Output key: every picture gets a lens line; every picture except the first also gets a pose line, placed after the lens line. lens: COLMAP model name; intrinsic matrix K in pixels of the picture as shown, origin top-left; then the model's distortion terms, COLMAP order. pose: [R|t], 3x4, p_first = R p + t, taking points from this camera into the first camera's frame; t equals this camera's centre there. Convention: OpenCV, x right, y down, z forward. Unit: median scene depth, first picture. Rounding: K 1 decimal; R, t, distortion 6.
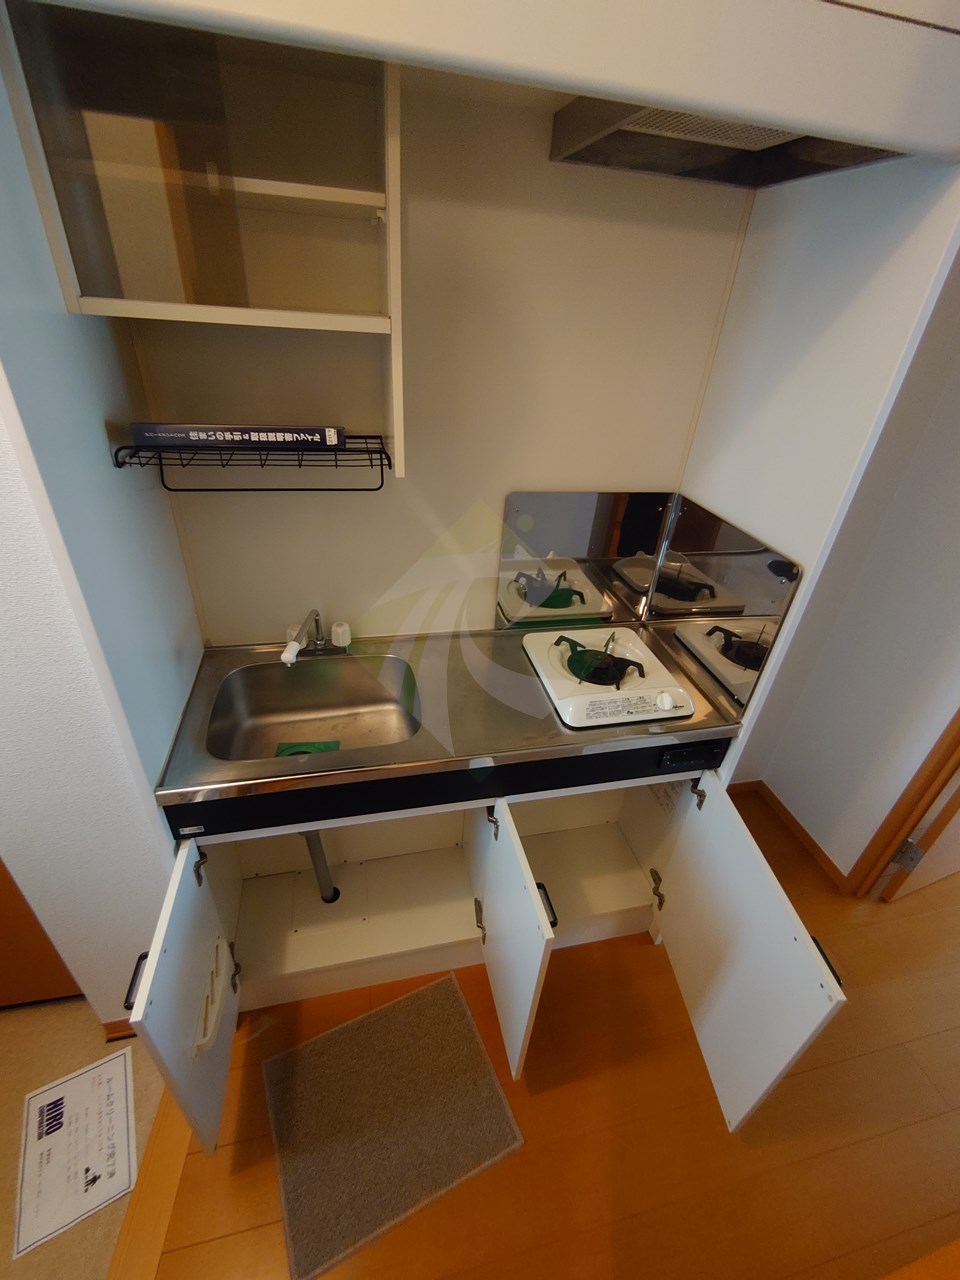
lens RADIAL K [[545.7, 0, 478.9], [0, 545.7, 641.2], [0, 0, 1]] dist [-0.014706, 0.000120]
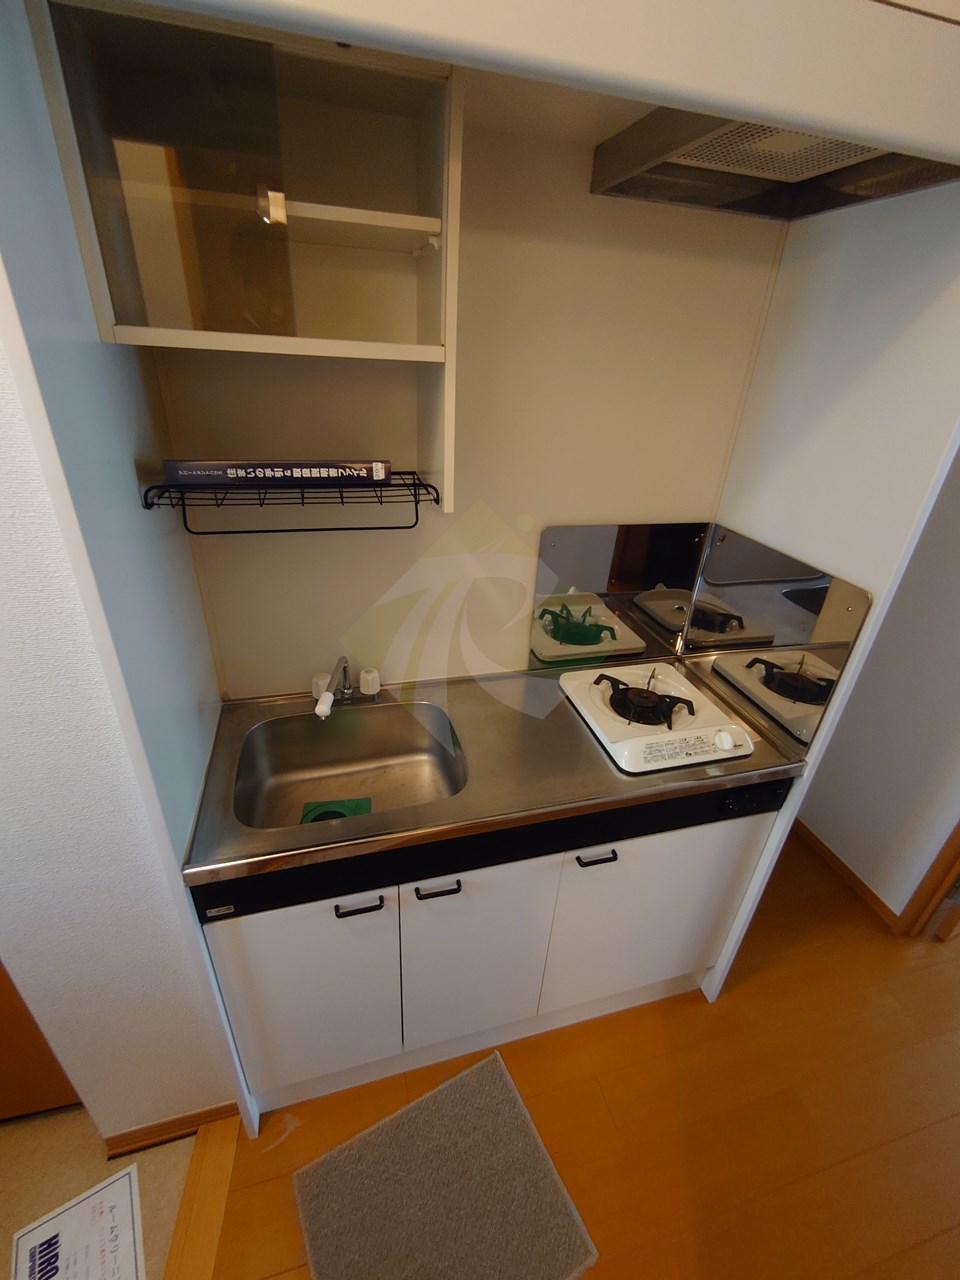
lens RADIAL K [[545.7, 0, 480.8], [0, 545.7, 637.9], [0, 0, 1]] dist [-0.014706, 0.000120]
pose [[0.998903, -0.034209, 0.031991, -0.100638], [0.036491, 0.996612, -0.073711, -0.012246], [-0.029361, 0.074797, 0.996766, 0.064701]]
